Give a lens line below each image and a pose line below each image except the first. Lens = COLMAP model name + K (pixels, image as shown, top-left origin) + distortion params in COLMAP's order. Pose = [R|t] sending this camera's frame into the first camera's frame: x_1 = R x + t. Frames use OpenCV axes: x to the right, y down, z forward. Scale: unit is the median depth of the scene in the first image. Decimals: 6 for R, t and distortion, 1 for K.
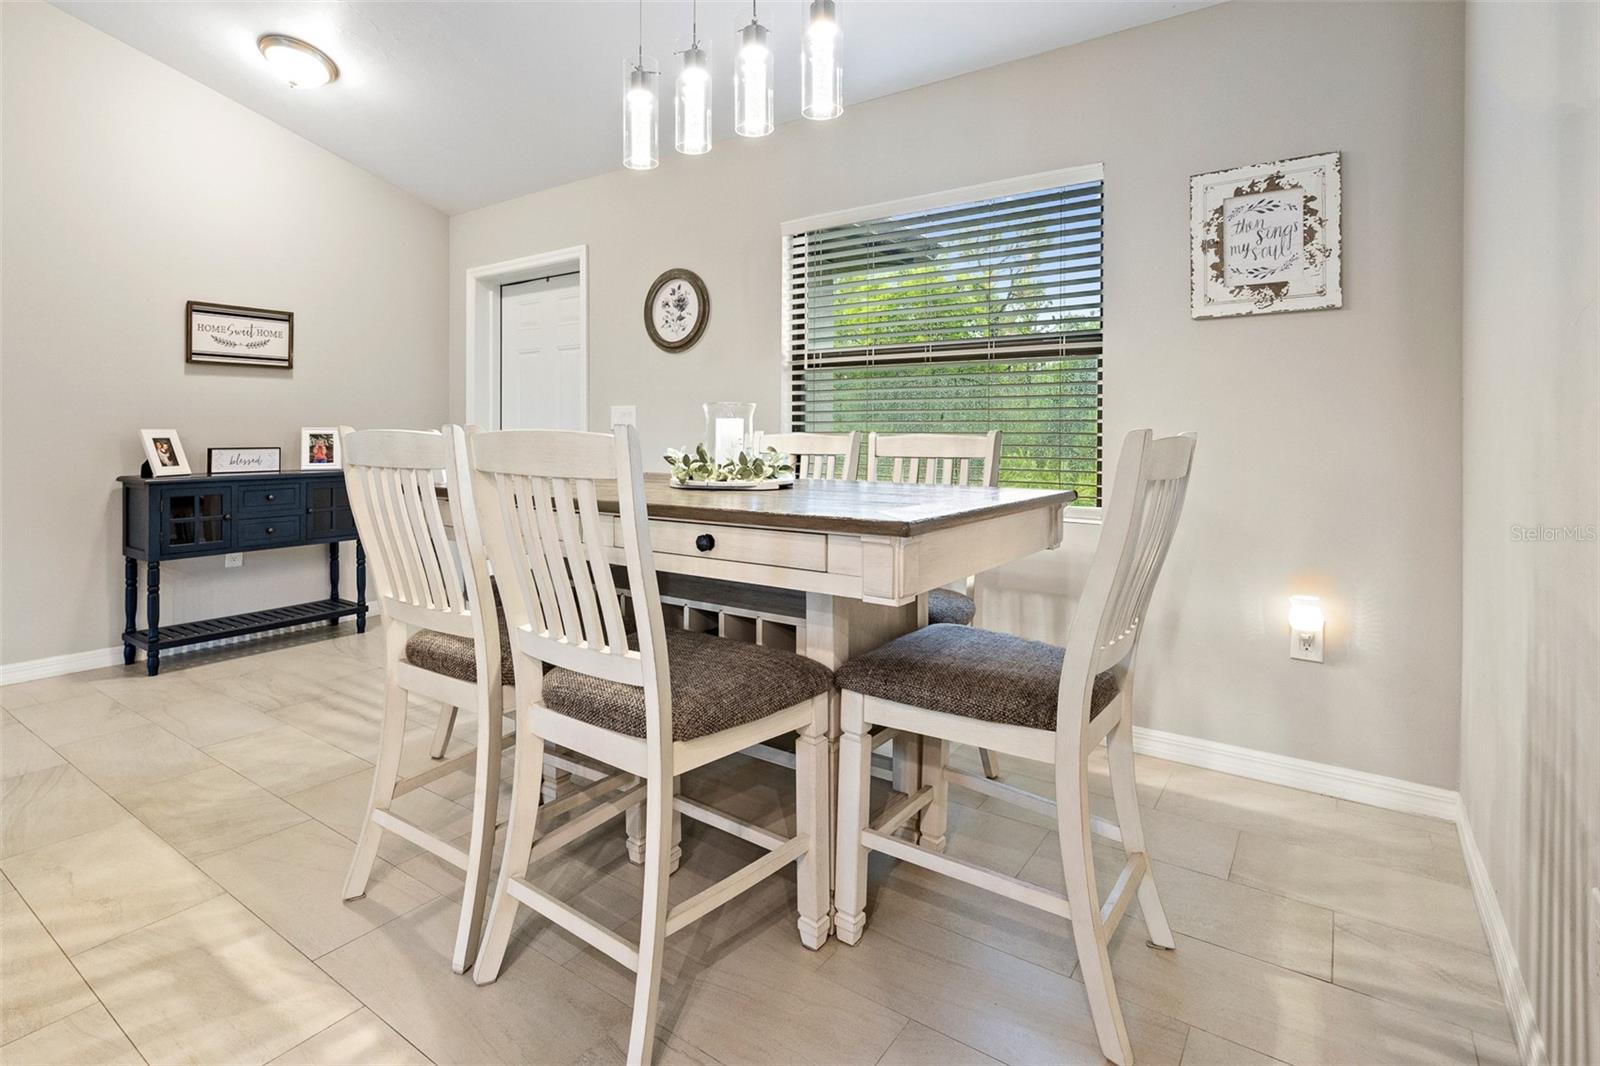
lens RADIAL K [[819.0, 0, 702.3], [0, 819.0, 441.2], [0, 0, 1]] dist [0.000542, -0.000134]
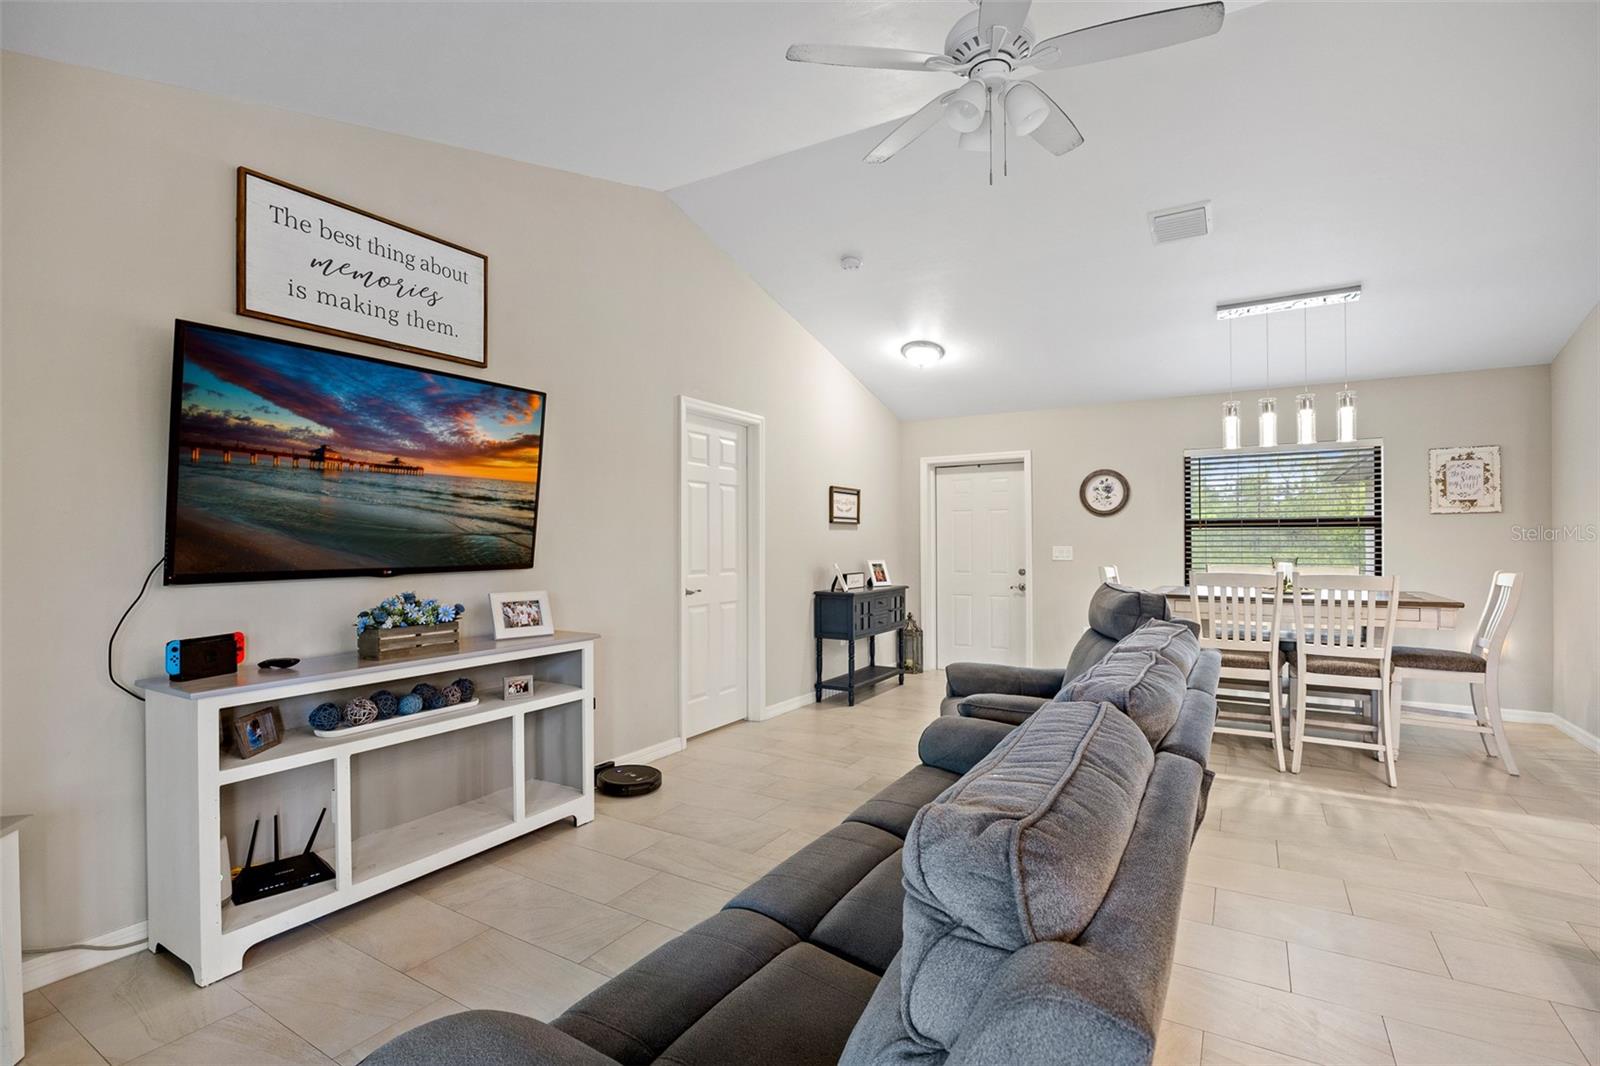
lens RADIAL K [[744.9, 0, 800.2], [0, 744.9, 544.7], [0, 0, 1]] dist [-0.010076, -0.000476]
pose [[0.992026, -0.005071, 0.125935, -0.947373], [0.006107, 0.999951, -0.007846, -0.042595], [-0.125889, 0.008552, 0.992007, -0.539128]]
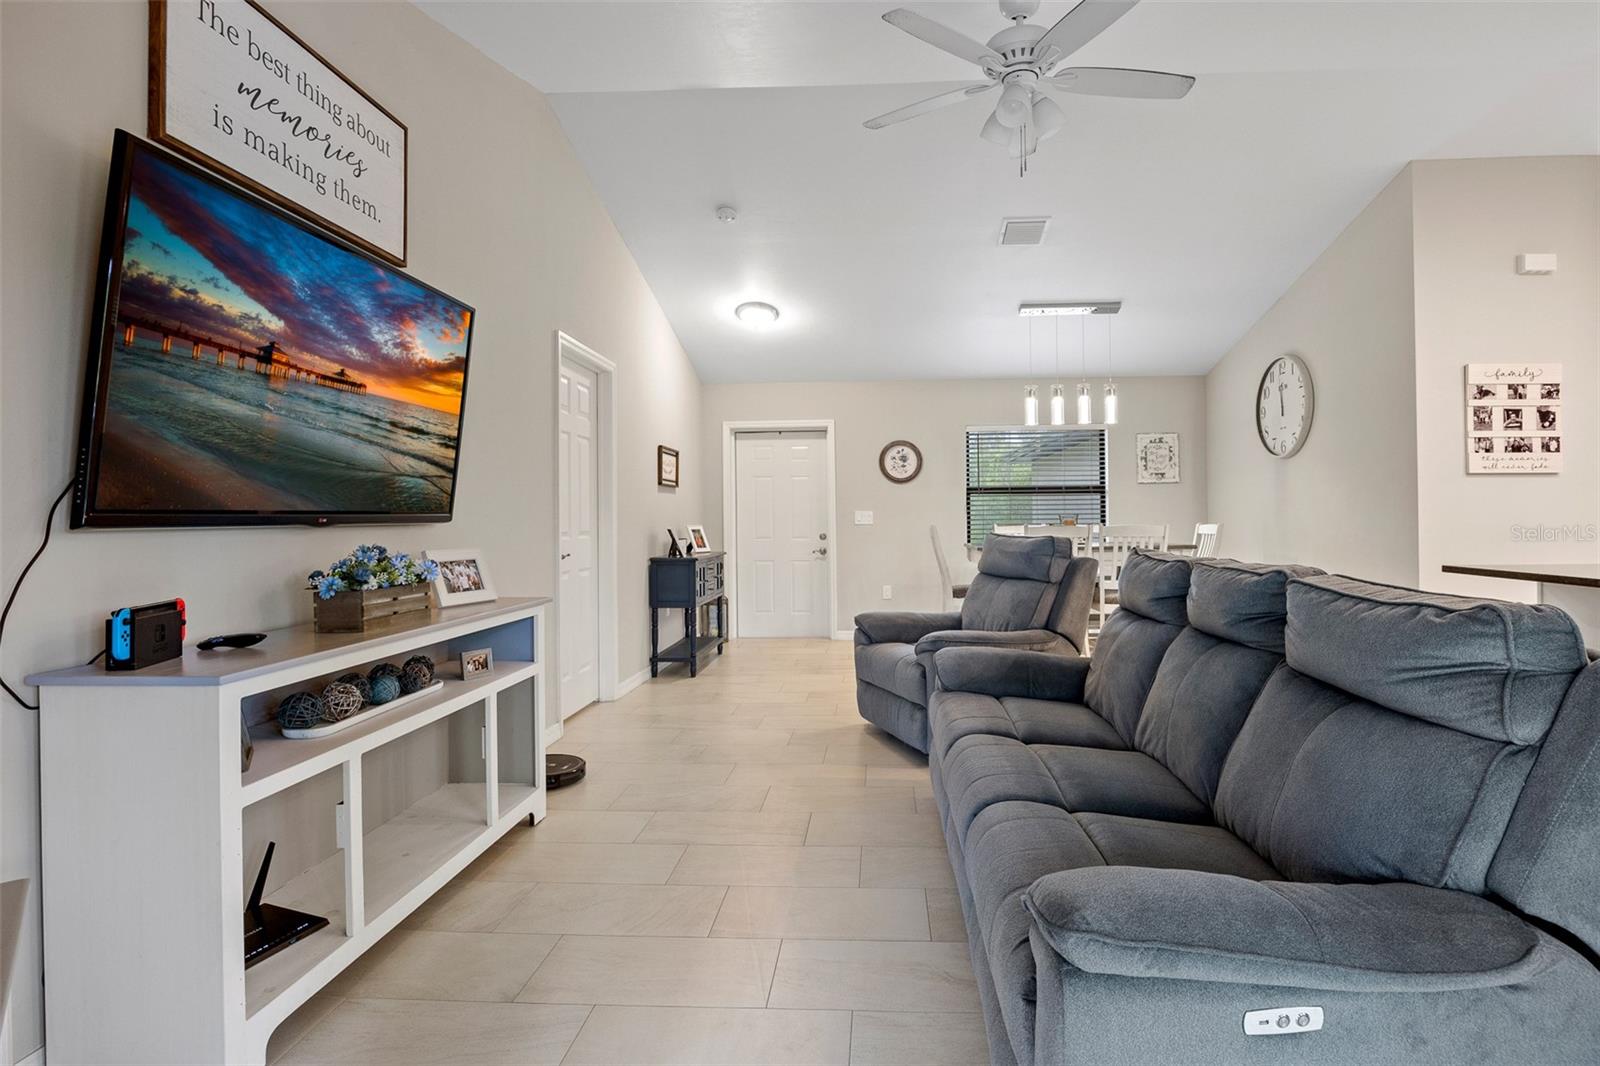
lens RADIAL K [[807.1, 0, 802.2], [0, 807.1, 521.3], [0, 0, 1]] dist [-0.005515, -0.000317]
pose [[0.810108, -0.006506, 0.586244, -1.430281], [0.017413, 0.999764, -0.012966, 0.000709], [-0.586021, 0.020712, 0.810031, -0.426791]]
